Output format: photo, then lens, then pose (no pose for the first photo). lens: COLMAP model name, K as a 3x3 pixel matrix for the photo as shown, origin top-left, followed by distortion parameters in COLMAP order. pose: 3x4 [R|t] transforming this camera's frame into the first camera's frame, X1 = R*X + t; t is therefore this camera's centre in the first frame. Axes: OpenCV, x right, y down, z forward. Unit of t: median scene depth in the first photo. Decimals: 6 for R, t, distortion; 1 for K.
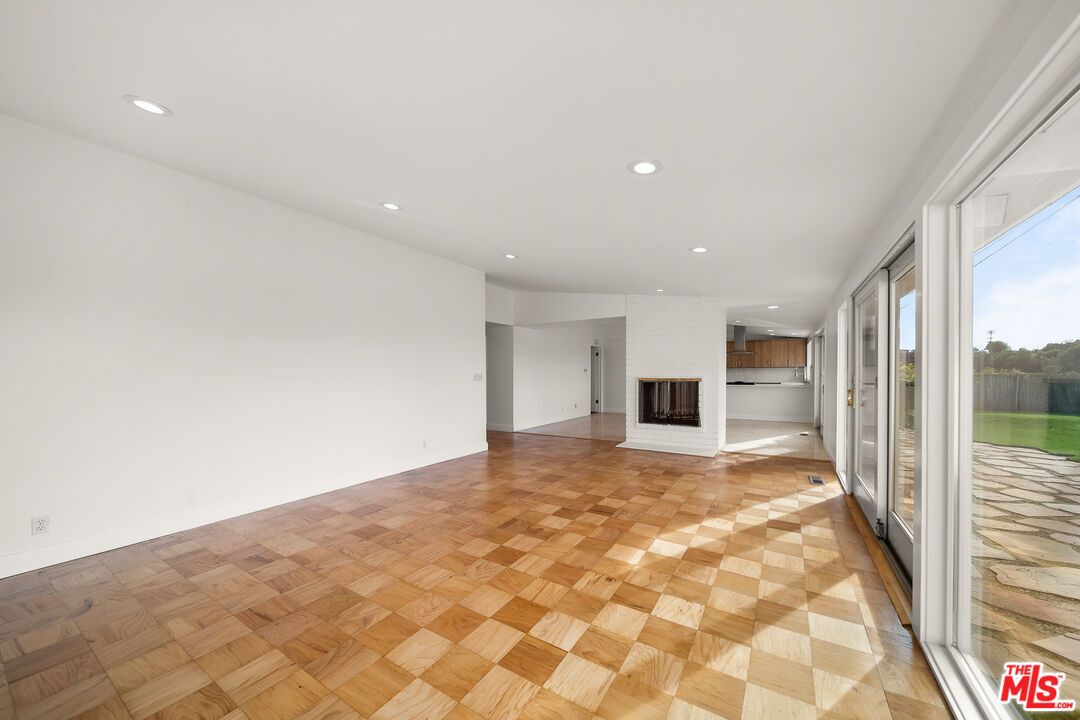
lens RADIAL K [[391.3, 0, 540.2], [0, 391.3, 374.3], [0, 0, 1]] dist [0.000624, 0.000012]
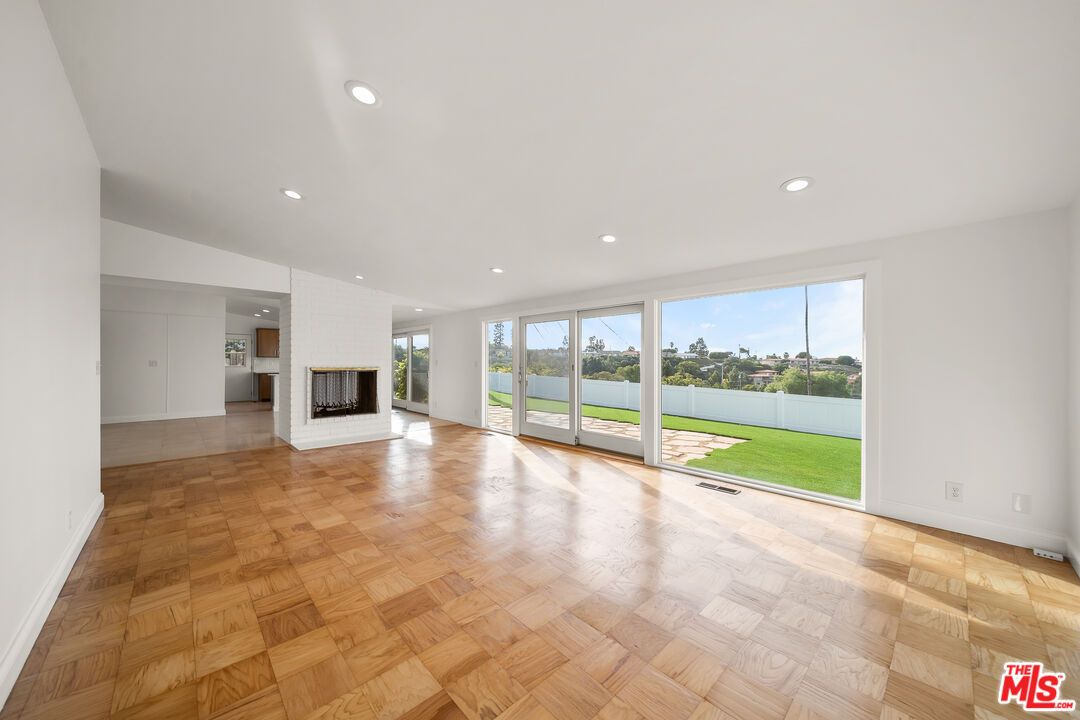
lens RADIAL K [[387.4, 0, 539.3], [0, 387.4, 362.1], [0, 0, 1]] dist [0.001332, 0.000008]
pose [[0.254871, 0.007208, 0.966948, -0.485683], [-0.000119, 0.999972, -0.007423, 0.003776], [-0.966975, 0.001776, 0.254864, 0.307961]]
